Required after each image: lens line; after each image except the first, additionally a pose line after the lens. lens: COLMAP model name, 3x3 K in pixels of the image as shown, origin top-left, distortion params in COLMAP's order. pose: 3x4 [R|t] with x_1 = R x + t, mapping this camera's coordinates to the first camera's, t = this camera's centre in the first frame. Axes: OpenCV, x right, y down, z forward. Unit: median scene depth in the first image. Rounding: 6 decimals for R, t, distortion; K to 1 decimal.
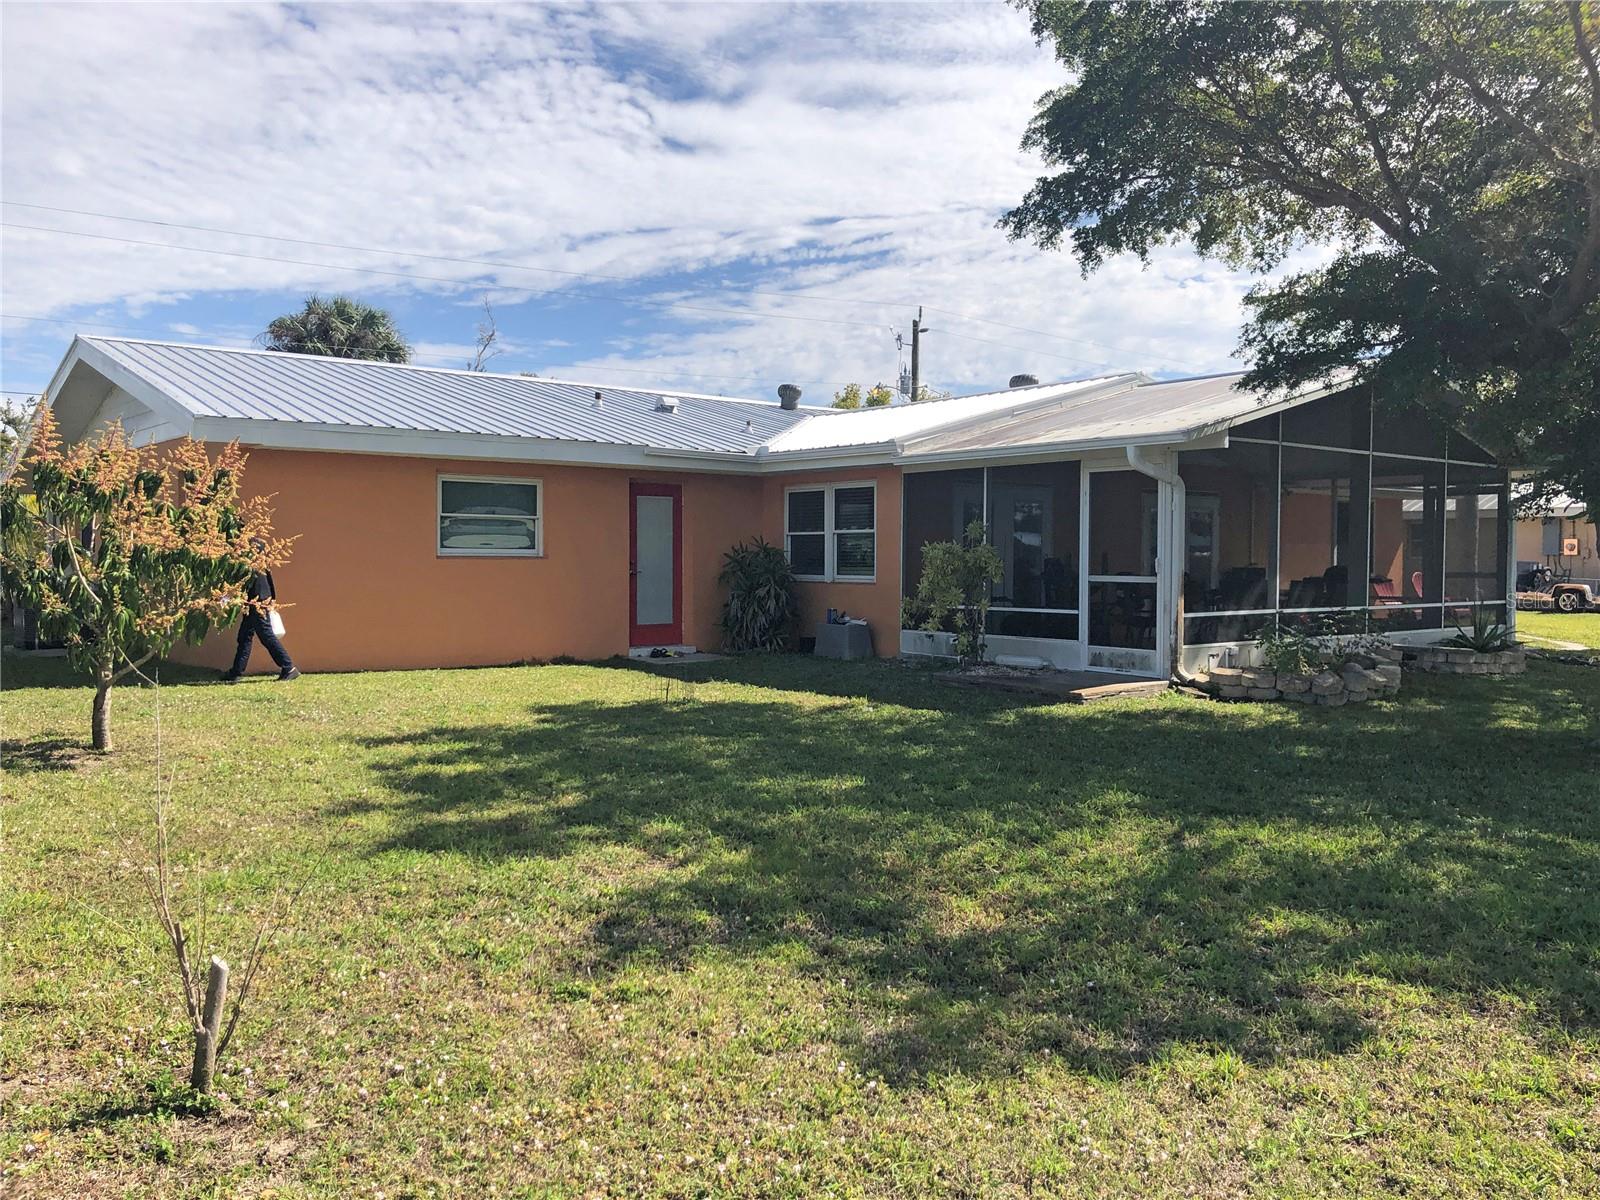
lens RADIAL K [[1305.5, 0, 800.0], [0, 1305.5, 600.0], [0, 0, 1]] dist [0.019147, -0.019445]
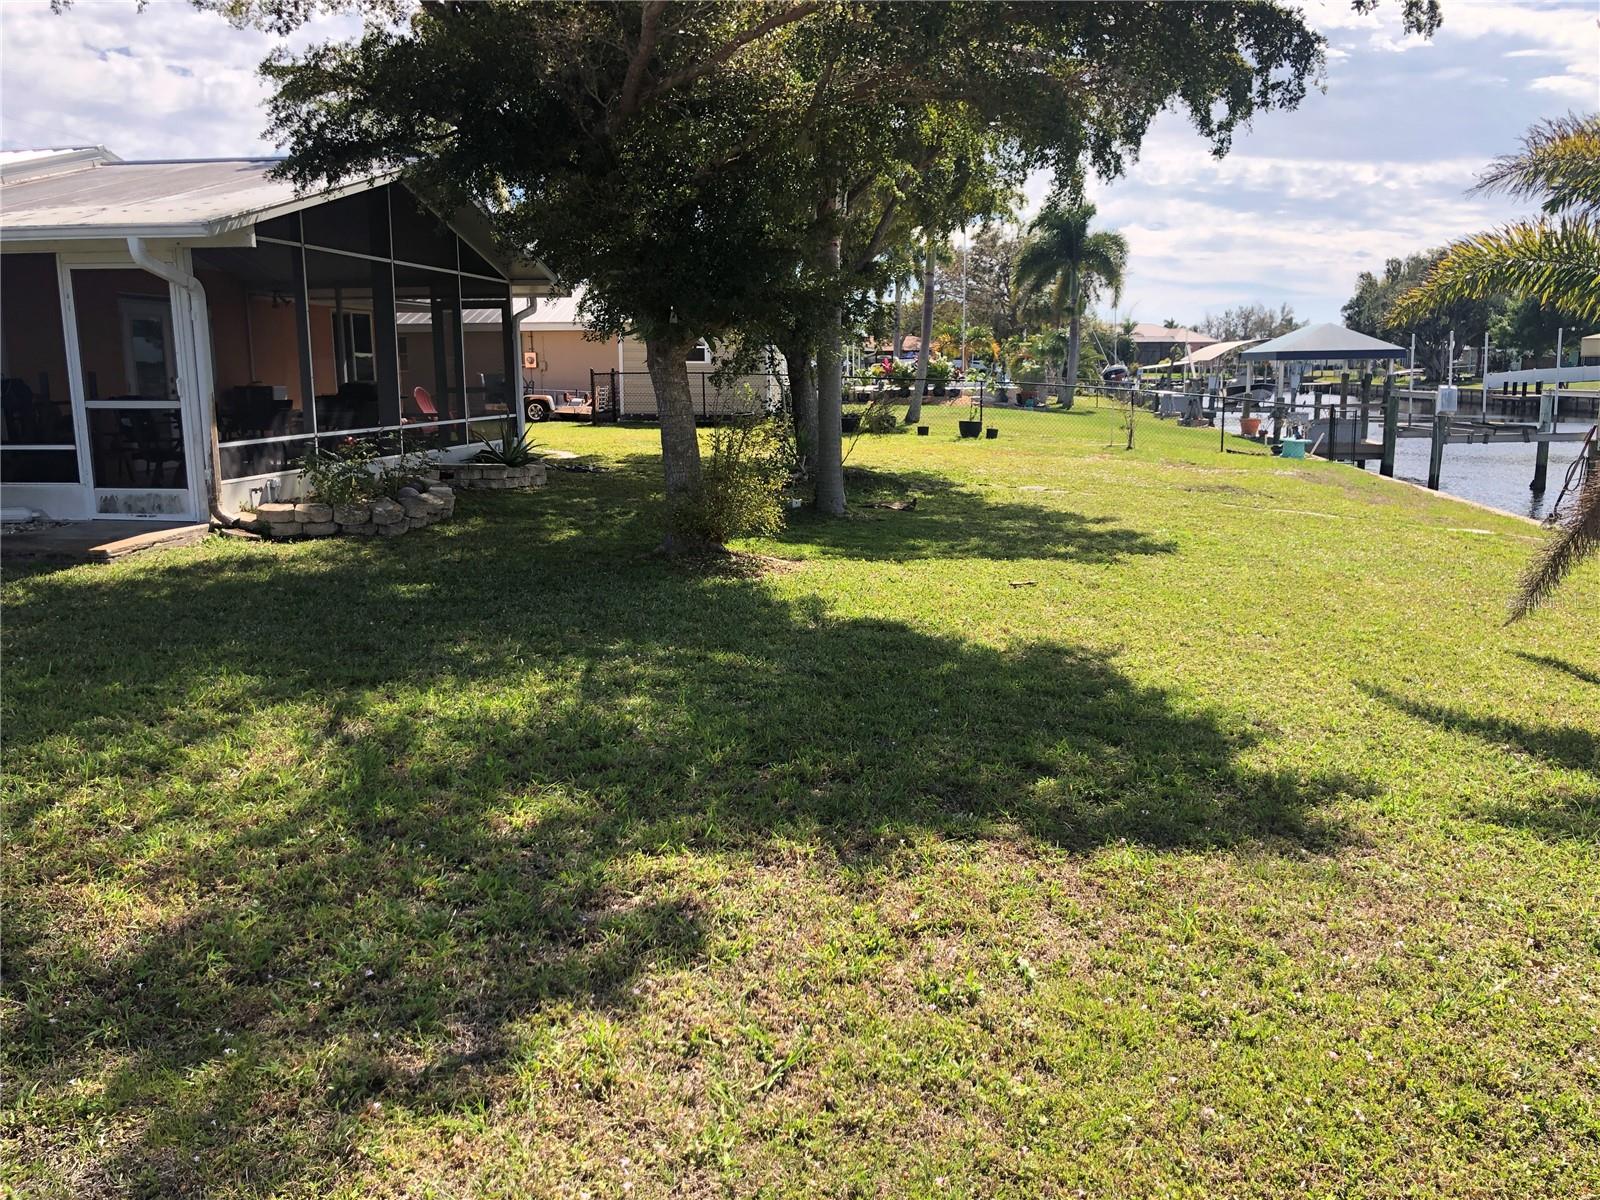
lens RADIAL K [[1305.5, 0, 800.0], [0, 1305.5, 600.0], [0, 0, 1]] dist [0.019147, -0.019445]
pose [[0.721305, -0.131237, 0.680070, -0.029891], [0.034272, 0.987445, 0.154203, -0.008169], [-0.691769, -0.087920, 0.716747, 0.119435]]
